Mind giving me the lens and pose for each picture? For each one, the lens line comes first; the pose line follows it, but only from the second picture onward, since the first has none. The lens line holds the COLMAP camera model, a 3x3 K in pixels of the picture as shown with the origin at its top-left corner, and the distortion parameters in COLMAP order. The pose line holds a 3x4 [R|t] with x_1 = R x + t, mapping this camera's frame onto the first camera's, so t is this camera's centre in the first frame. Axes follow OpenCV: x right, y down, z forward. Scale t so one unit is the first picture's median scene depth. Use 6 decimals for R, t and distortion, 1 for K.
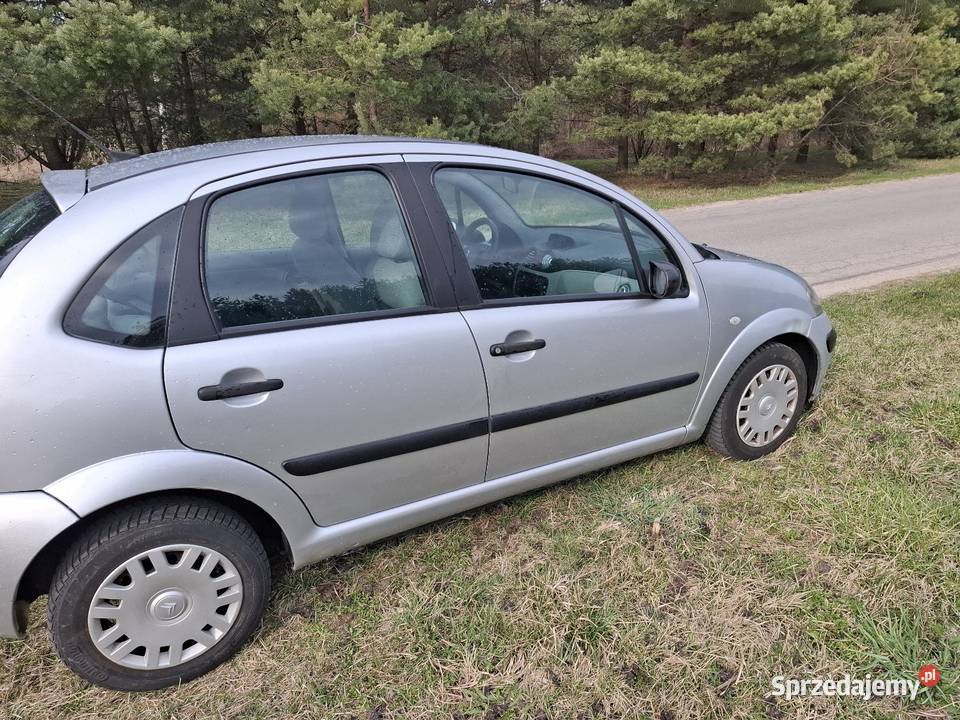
lens RADIAL K [[659.7, 0, 399.7], [0, 659.7, 362.5], [0, 0, 1]] dist [0.035779, -0.026198]
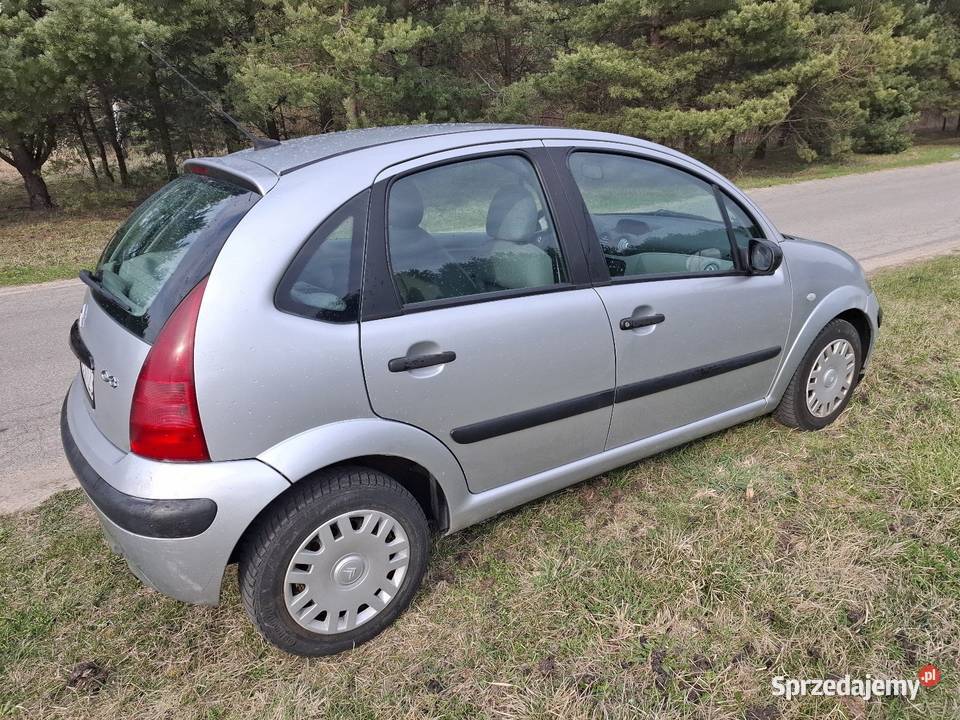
lens RADIAL K [[663.1, 0, 423.8], [0, 663.1, 360.7], [0, 0, 1]] dist [0.047081, -0.041631]
pose [[0.997931, -0.024036, 0.059626, -0.181754], [0.024005, 0.999711, 0.001234, 0.023000], [-0.059638, 0.000200, 0.998220, -0.035614]]
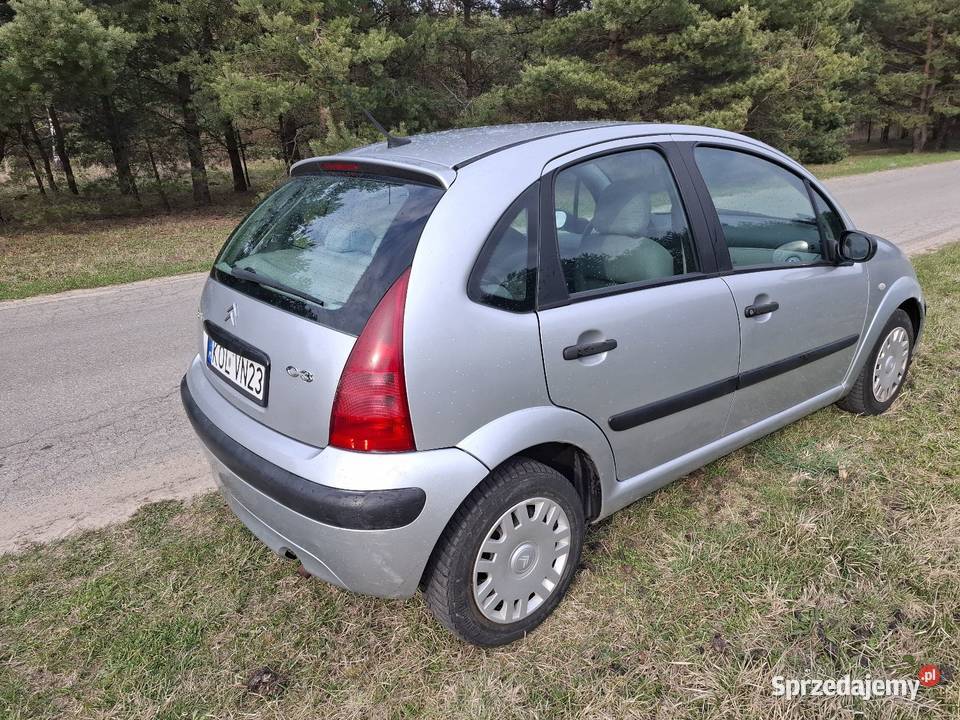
lens RADIAL K [[669.4, 0, 453.8], [0, 669.4, 356.5], [0, 0, 1]] dist [0.050904, -0.042626]
pose [[0.988714, -0.050394, 0.141087, -0.379409], [0.053526, 0.998395, -0.018487, 0.037690], [-0.139929, 0.025831, 0.989825, -0.030612]]
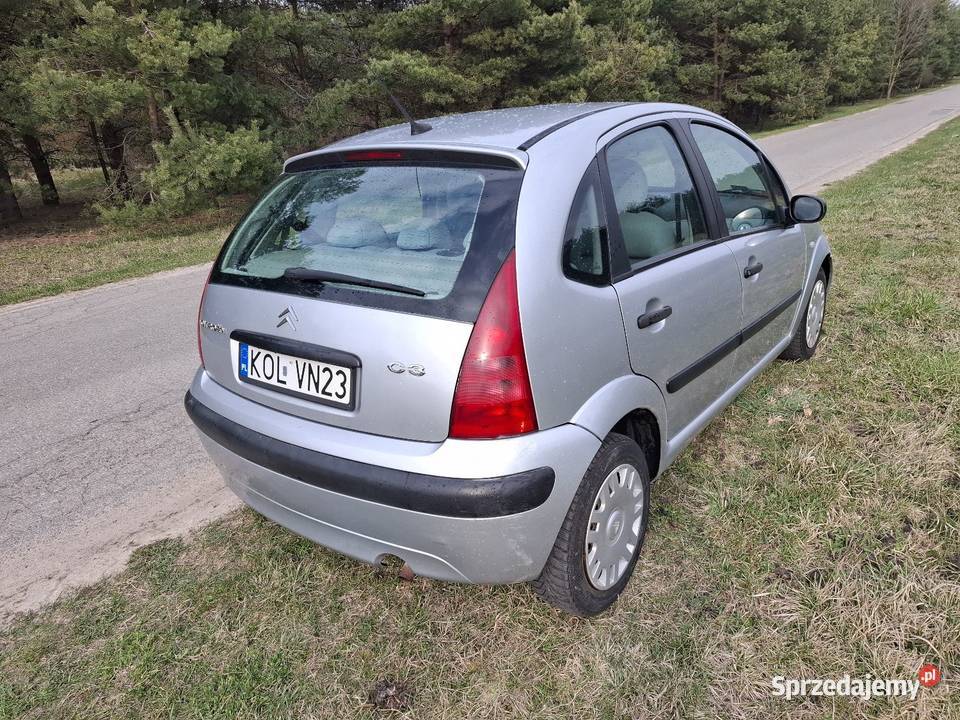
lens RADIAL K [[675.0, 0, 485.2], [0, 675.0, 356.4], [0, 0, 1]] dist [0.040415, -0.026277]
pose [[0.919181, -0.159233, 0.360210, -0.577904], [0.166383, 0.985996, 0.011290, 0.028574], [-0.356963, 0.049555, 0.932803, 0.017268]]
